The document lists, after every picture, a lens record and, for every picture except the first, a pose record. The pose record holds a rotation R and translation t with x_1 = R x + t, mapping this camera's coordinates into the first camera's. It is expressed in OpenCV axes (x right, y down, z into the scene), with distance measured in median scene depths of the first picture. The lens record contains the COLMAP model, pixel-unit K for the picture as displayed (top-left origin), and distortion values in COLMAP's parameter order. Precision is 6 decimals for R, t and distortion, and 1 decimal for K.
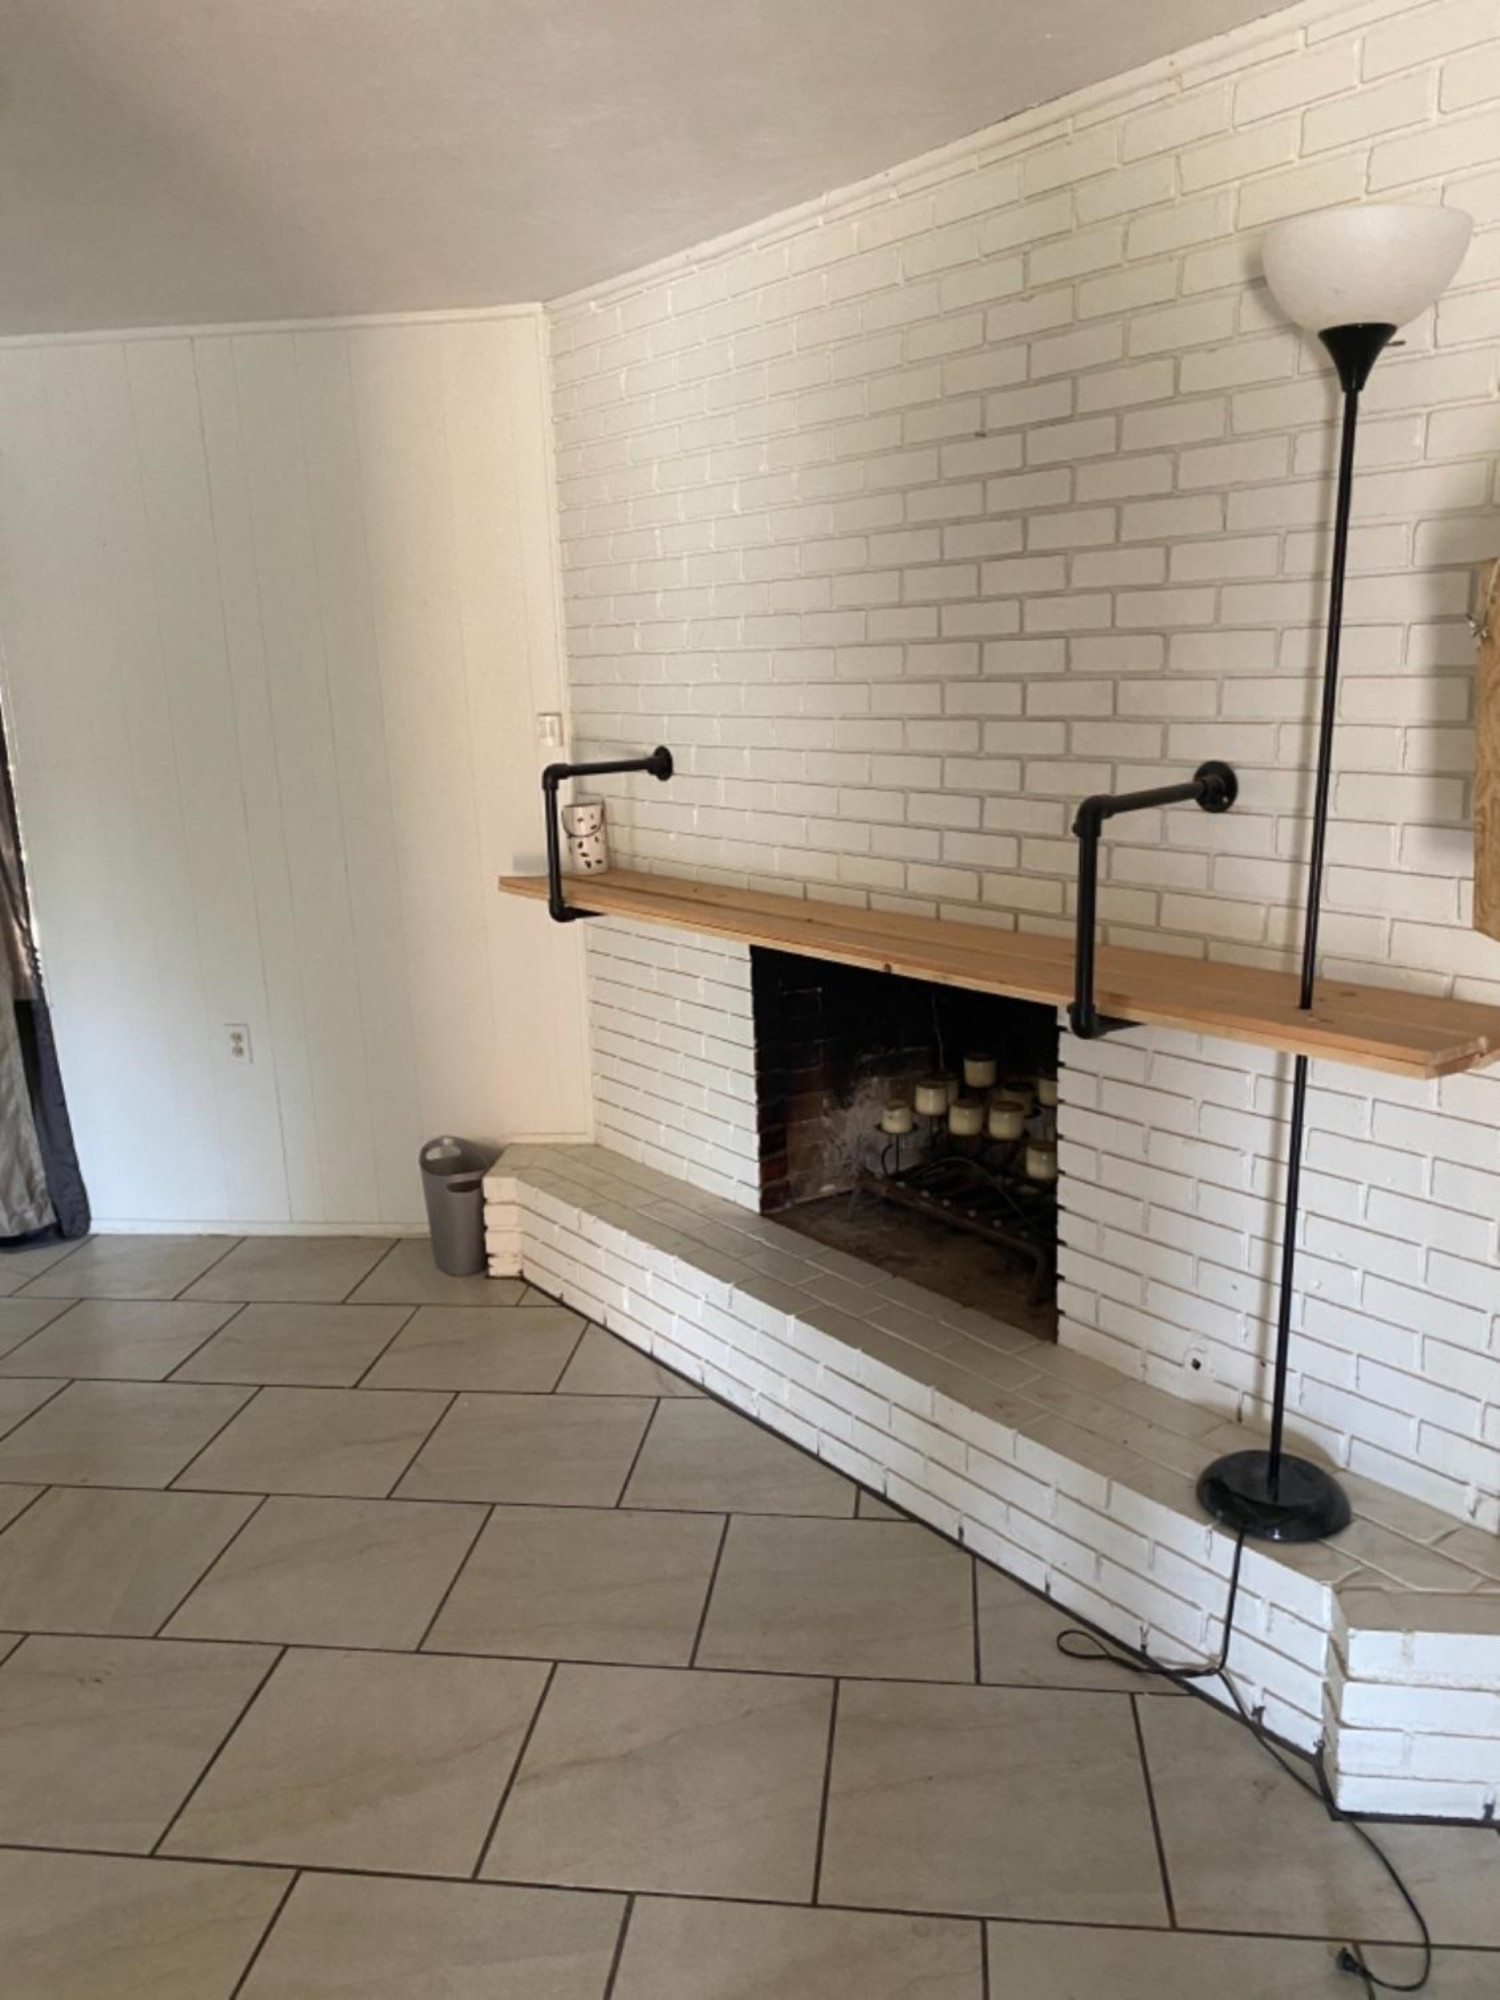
lens RADIAL K [[1524.1, 0, 748.8], [0, 1524.1, 999.0], [0, 0, 1]] dist [0.010935, -0.002016]
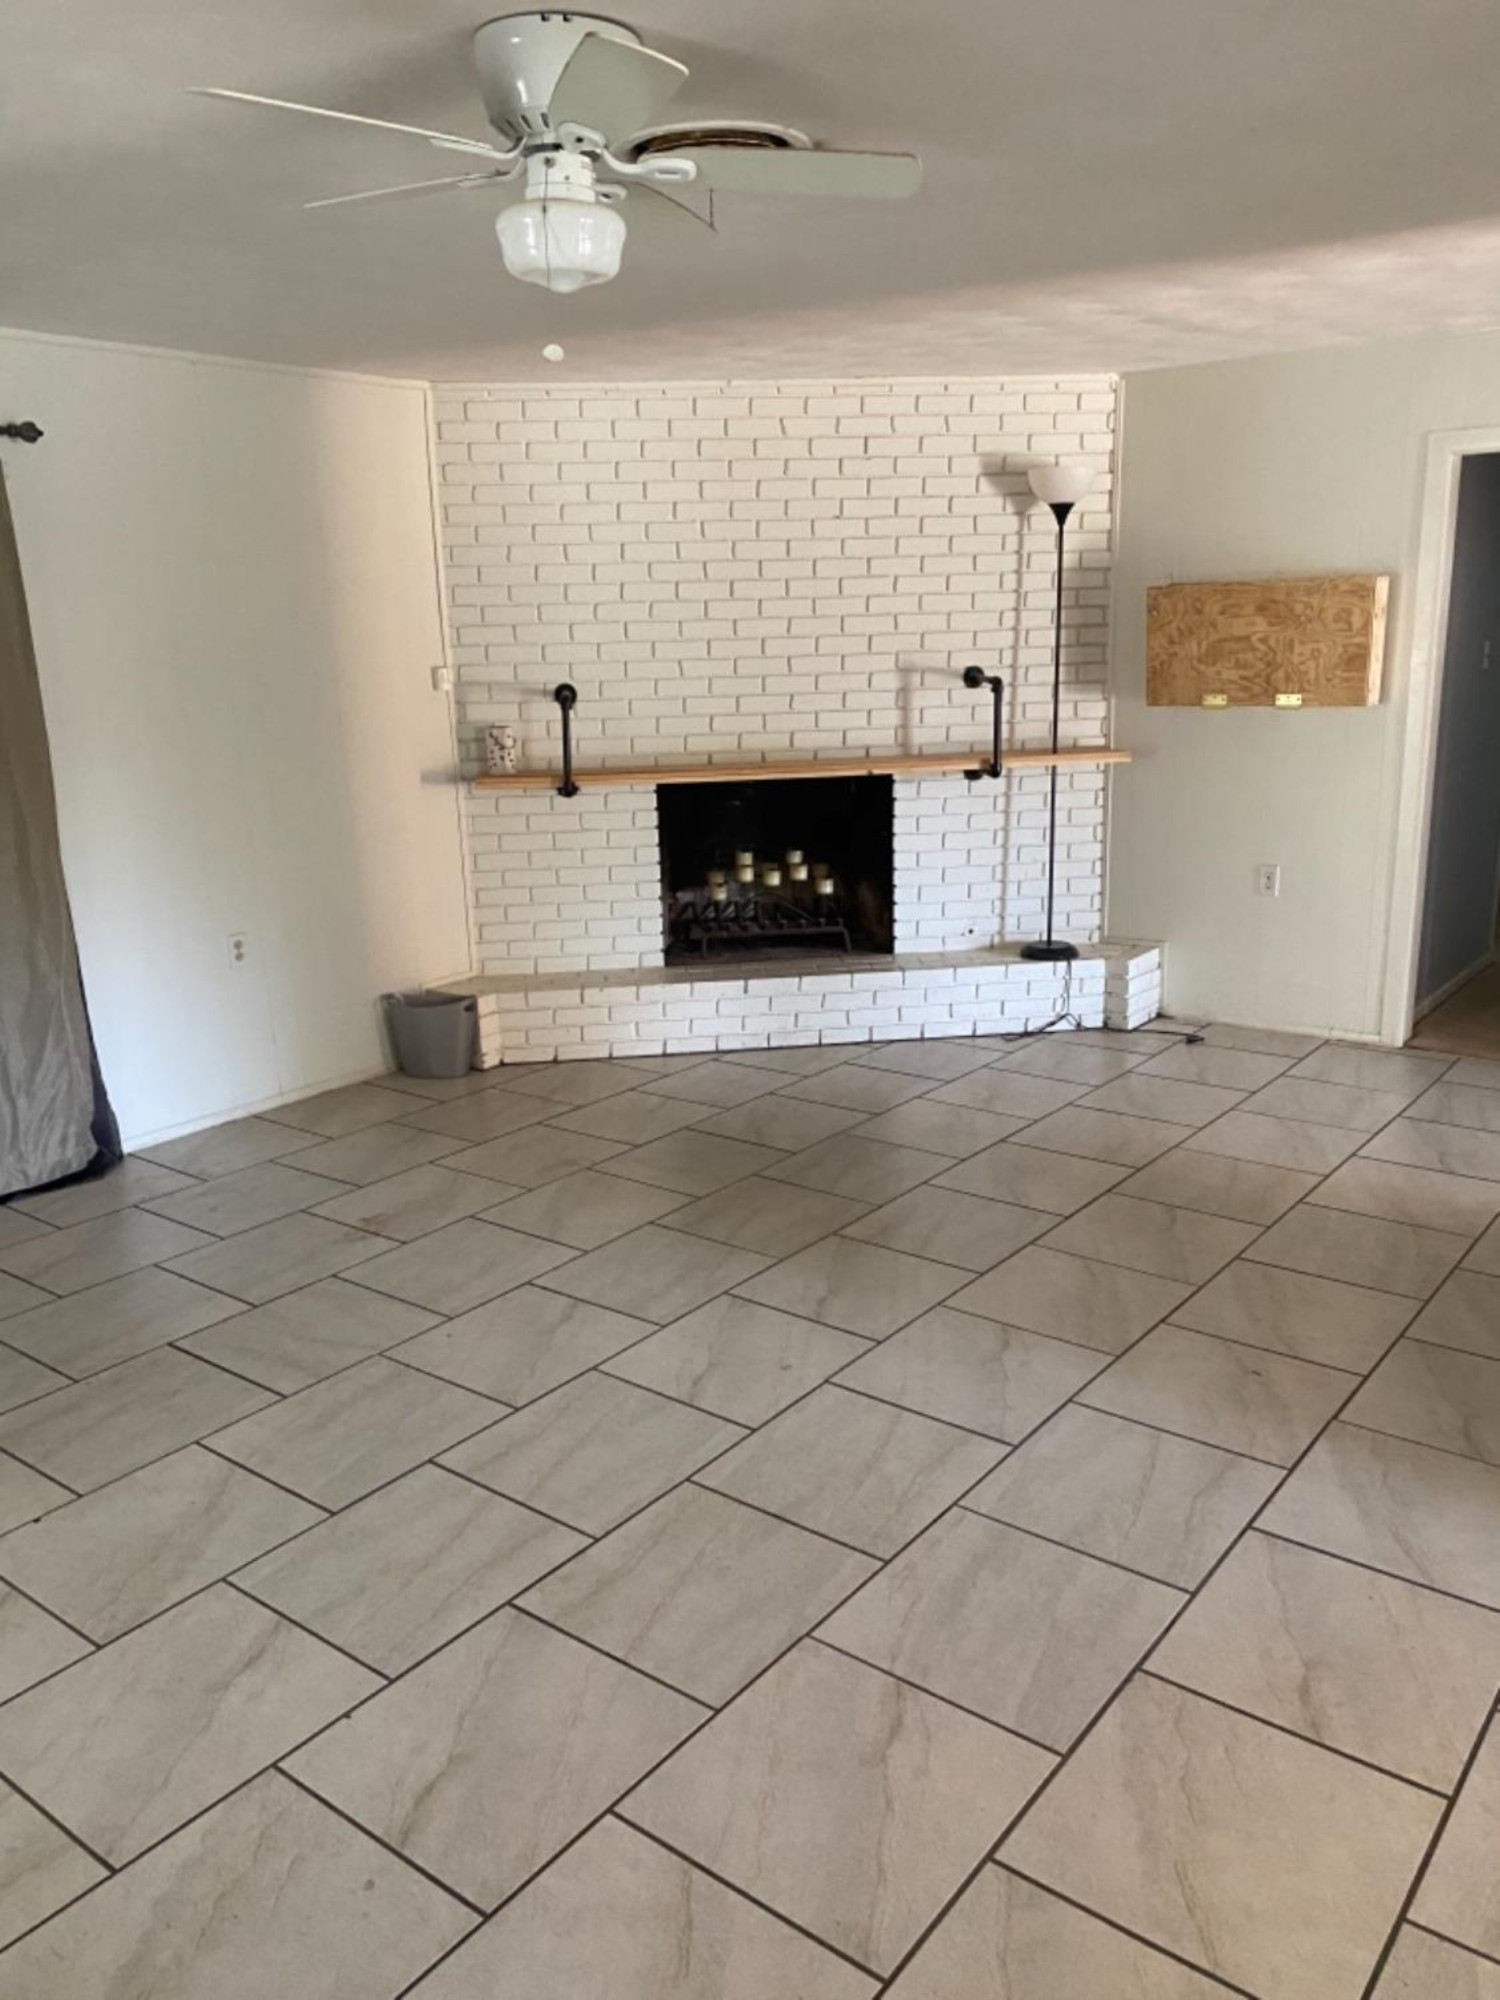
lens RADIAL K [[1524.1, 0, 760.3], [0, 1524.1, 997.0], [0, 0, 1]] dist [0.010935, -0.002016]
pose [[0.511301, -0.184141, 0.839442, -1.299301], [0.202929, 0.975023, 0.090279, 0.045627], [-0.835099, 0.124187, 0.535898, 0.033325]]
